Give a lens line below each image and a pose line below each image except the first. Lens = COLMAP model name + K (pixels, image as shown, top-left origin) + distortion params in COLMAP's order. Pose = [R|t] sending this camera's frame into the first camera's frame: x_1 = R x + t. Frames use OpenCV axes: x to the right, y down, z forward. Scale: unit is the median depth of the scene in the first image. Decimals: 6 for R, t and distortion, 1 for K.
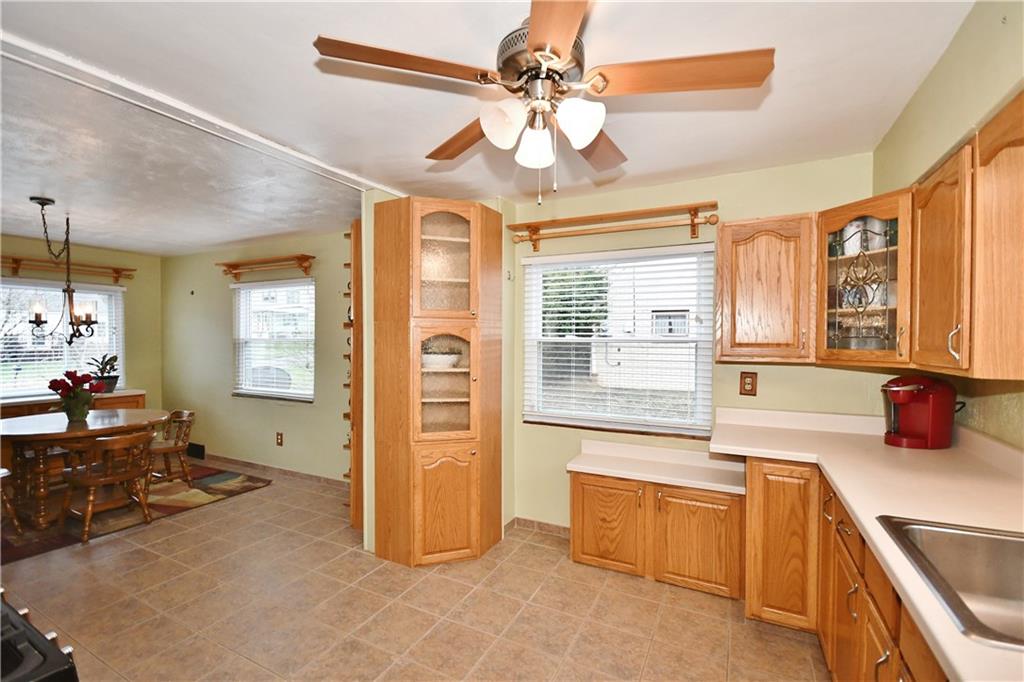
lens RADIAL K [[449.3, 0, 505.8], [0, 449.3, 345.2], [0, 0, 1]] dist [-0.000419, -0.000577]
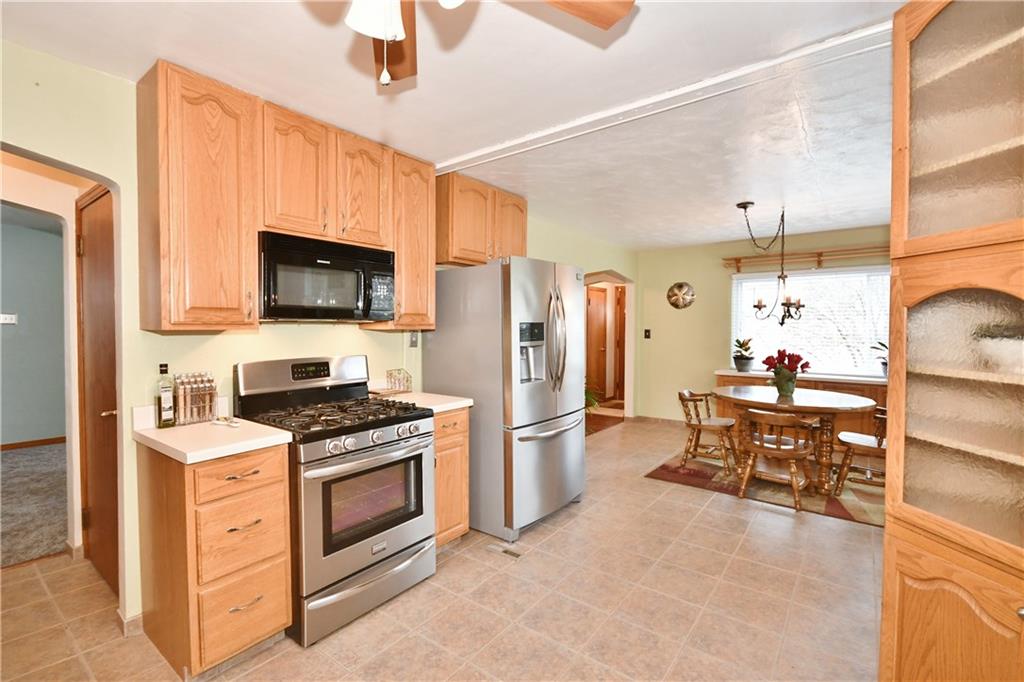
lens RADIAL K [[462.0, 0, 490.5], [0, 462.0, 334.9], [0, 0, 1]] dist [0.000106, 0.000055]
pose [[-0.191143, 0.011861, -0.981491, 0.241929], [-0.016408, 0.999749, 0.015278, 0.013723], [0.981425, 0.019025, -0.190900, 0.440357]]
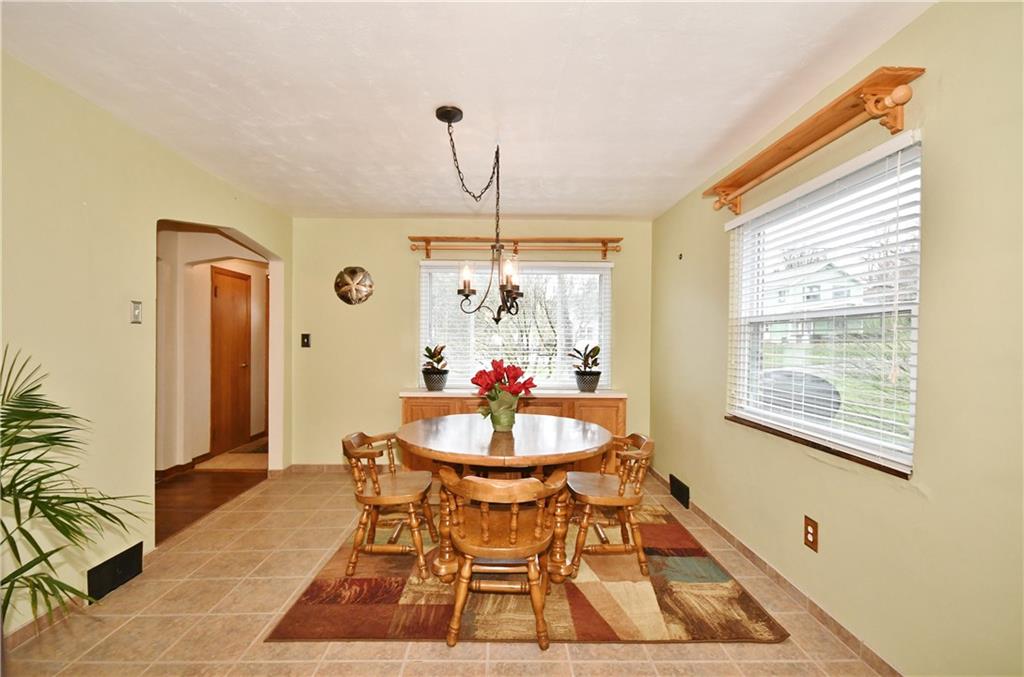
lens RADIAL K [[458.9, 0, 506.6], [0, 458.9, 345.6], [0, 0, 1]] dist [0.000161, -0.012528]
pose [[0.475996, 0.007299, -0.879417, -0.277195], [-0.016723, 0.999860, -0.000753, 0.030229], [0.879289, 0.015065, 0.476051, 0.571488]]
